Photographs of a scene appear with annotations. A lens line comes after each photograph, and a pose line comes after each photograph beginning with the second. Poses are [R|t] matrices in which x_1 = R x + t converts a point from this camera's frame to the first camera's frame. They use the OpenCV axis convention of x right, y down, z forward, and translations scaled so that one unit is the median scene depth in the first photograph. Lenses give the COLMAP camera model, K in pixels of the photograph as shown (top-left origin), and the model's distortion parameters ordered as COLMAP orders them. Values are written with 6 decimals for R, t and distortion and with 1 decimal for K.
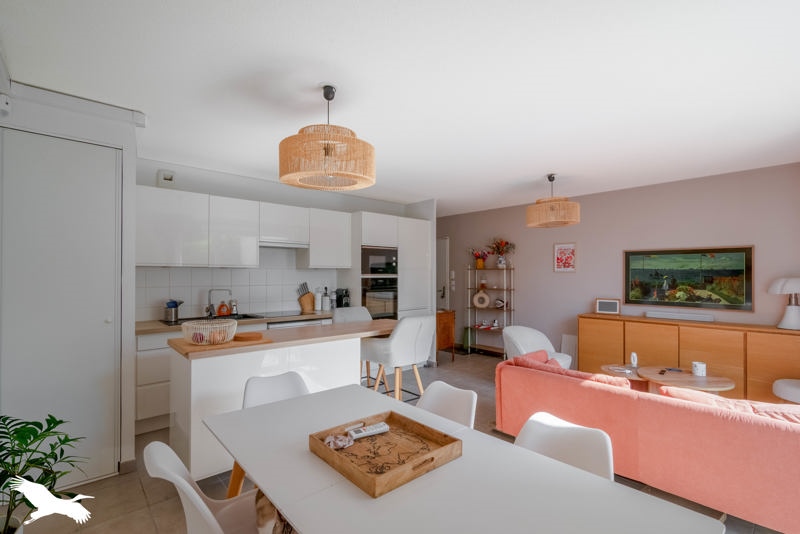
lens RADIAL K [[369.5, 0, 398.3], [0, 369.5, 270.9], [0, 0, 1]] dist [-0.000880, -0.000166]
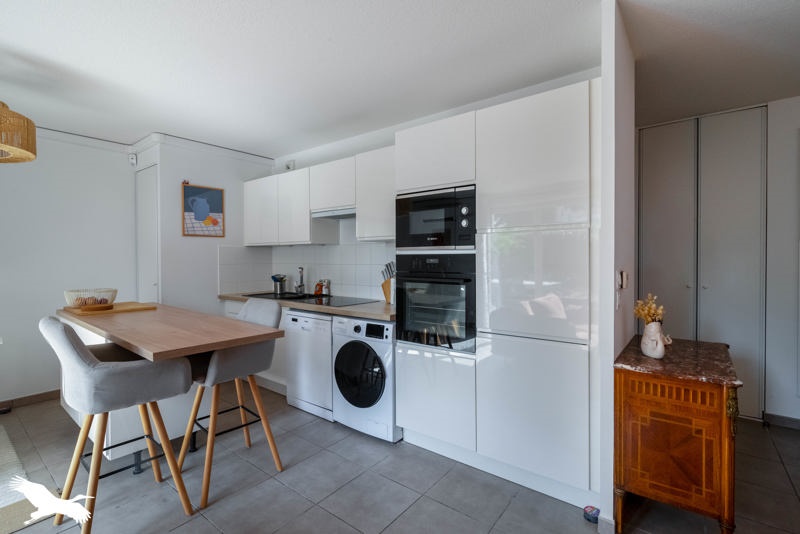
lens RADIAL K [[373.6, 0, 376.5], [0, 373.6, 261.0], [0, 0, 1]] dist [-0.000124, -0.000059]
pose [[0.144471, 0.009606, -0.989462, 0.442149], [0.018308, 0.999756, 0.012379, 0.020881], [0.989340, -0.019904, 0.144259, 0.876948]]
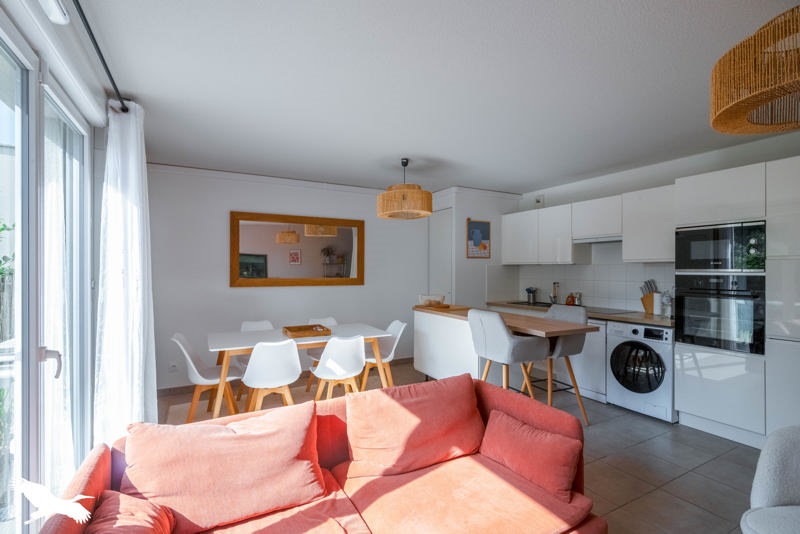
lens RADIAL K [[369.5, 0, 398.3], [0, 369.5, 270.9], [0, 0, 1]] dist [-0.000880, -0.000166]
pose [[-0.227400, 0.002667, -0.973798, 0.692906], [0.011525, 0.999934, 0.000047, 0.005477], [0.973733, -0.011212, -0.227416, 0.638107]]
